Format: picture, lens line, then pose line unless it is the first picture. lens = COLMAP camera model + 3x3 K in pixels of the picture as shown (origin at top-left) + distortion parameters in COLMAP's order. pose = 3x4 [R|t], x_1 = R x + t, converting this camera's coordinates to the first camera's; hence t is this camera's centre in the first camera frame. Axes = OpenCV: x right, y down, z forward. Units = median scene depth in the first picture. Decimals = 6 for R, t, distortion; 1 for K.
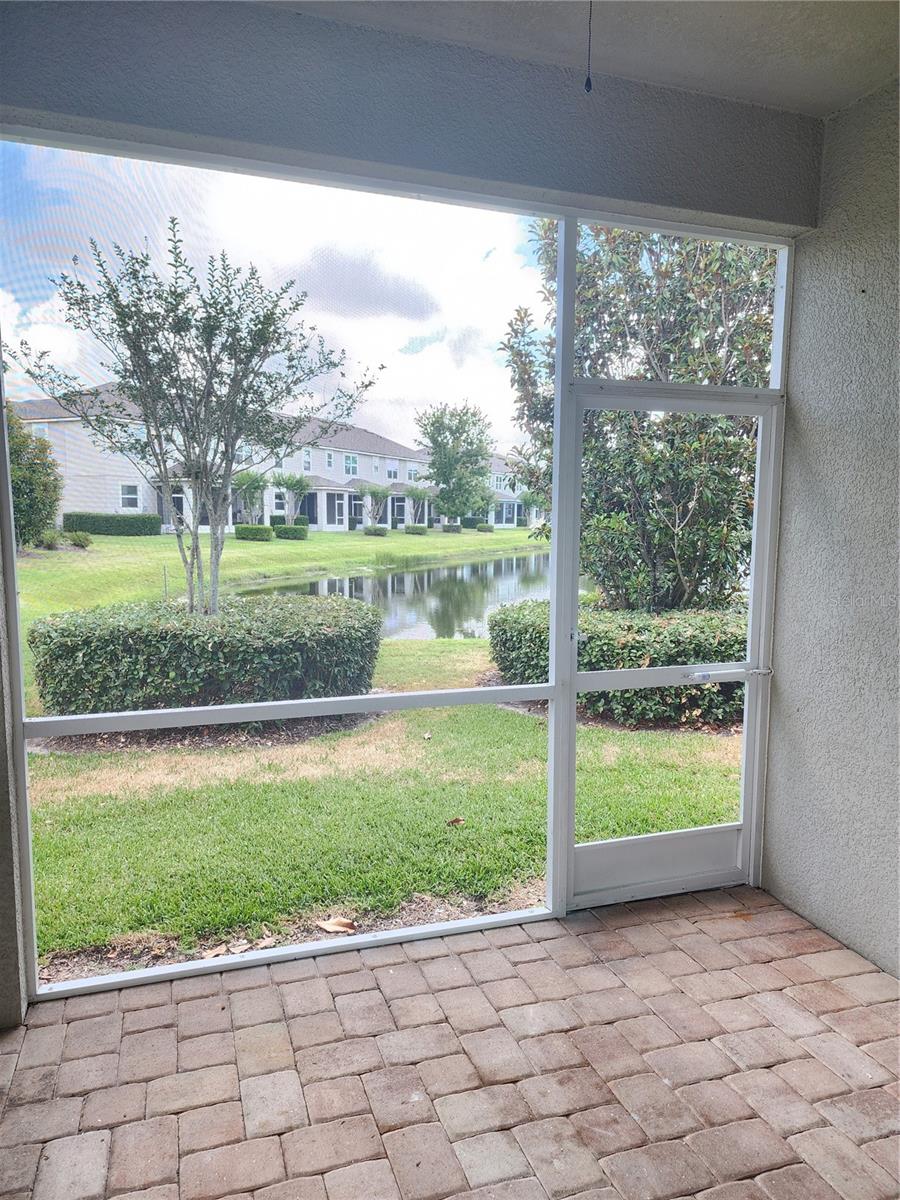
lens RADIAL K [[805.3, 0, 447.7], [0, 805.3, 601.6], [0, 0, 1]] dist [0.001716, 0.000270]
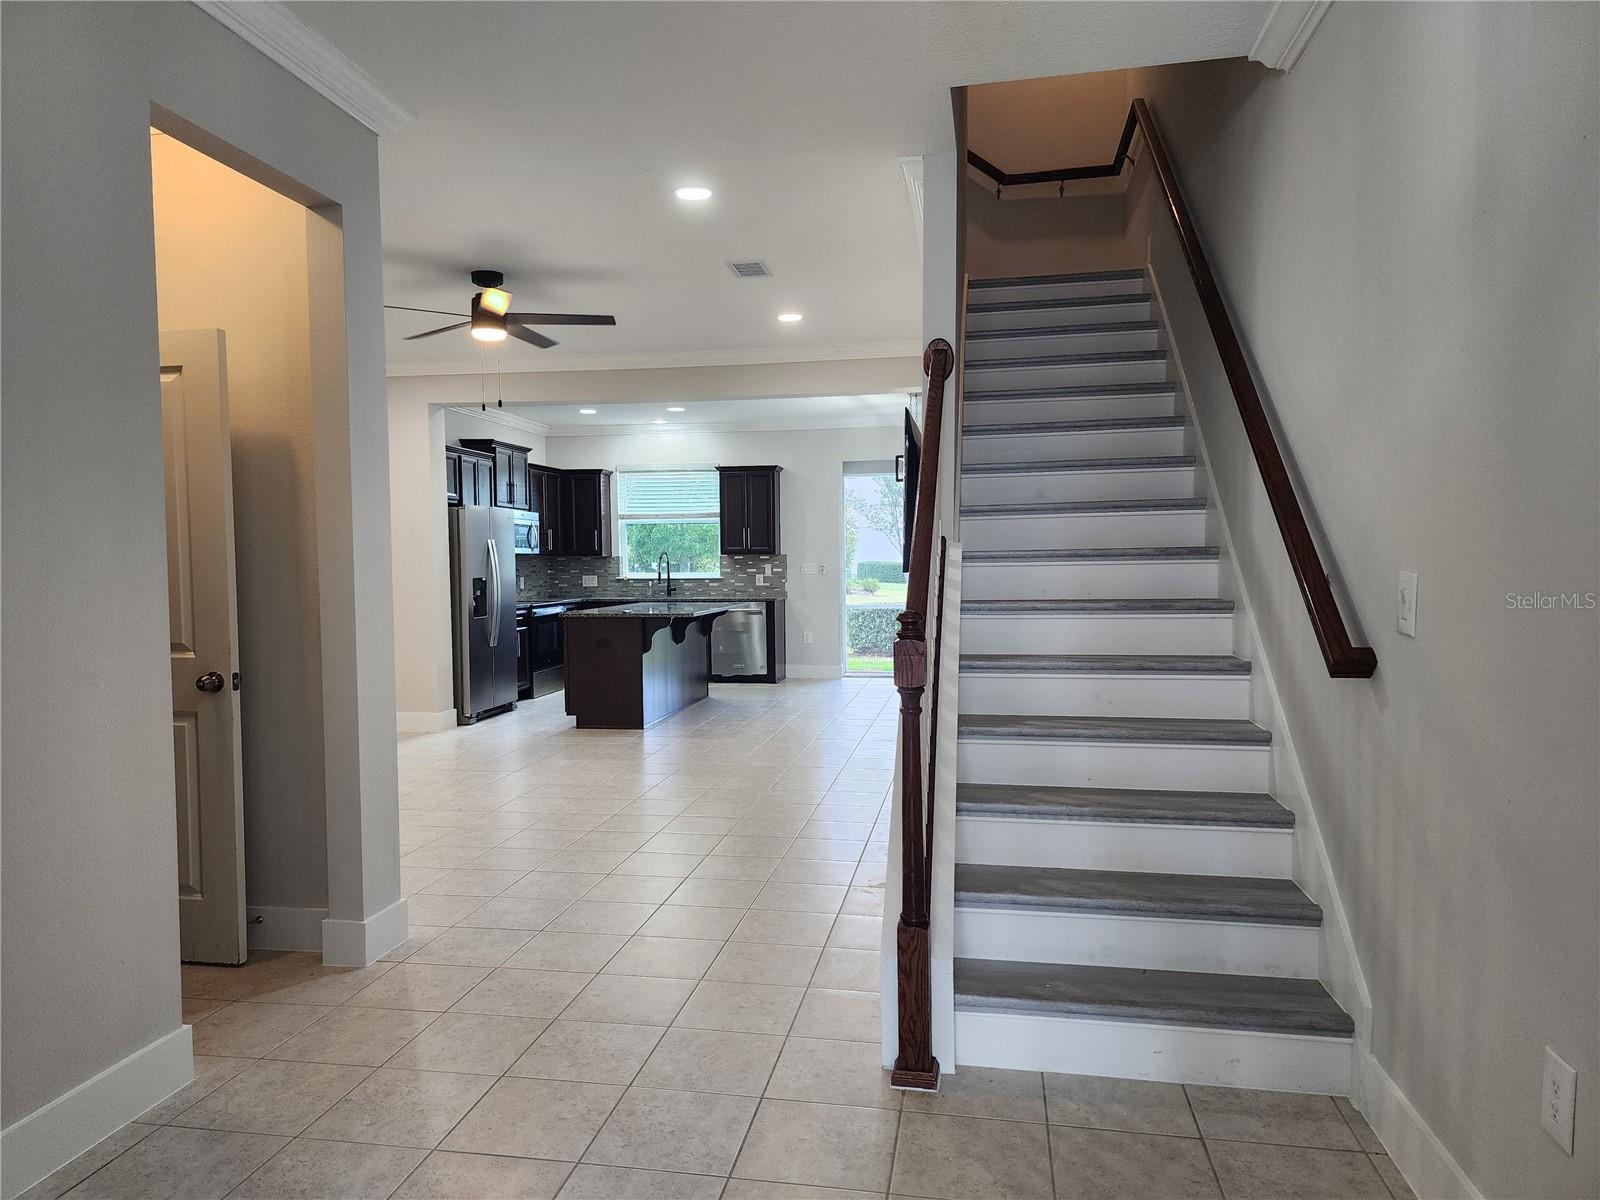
lens RADIAL K [[1073.7, 0, 797.7], [0, 1073.7, 604.2], [0, 0, 1]] dist [0.001716, 0.000270]
pose [[0.878090, 0.012098, -0.478343, 0.876285], [-0.045637, 0.997241, -0.058553, 0.210497], [0.476314, 0.073245, 0.876219, -1.828642]]
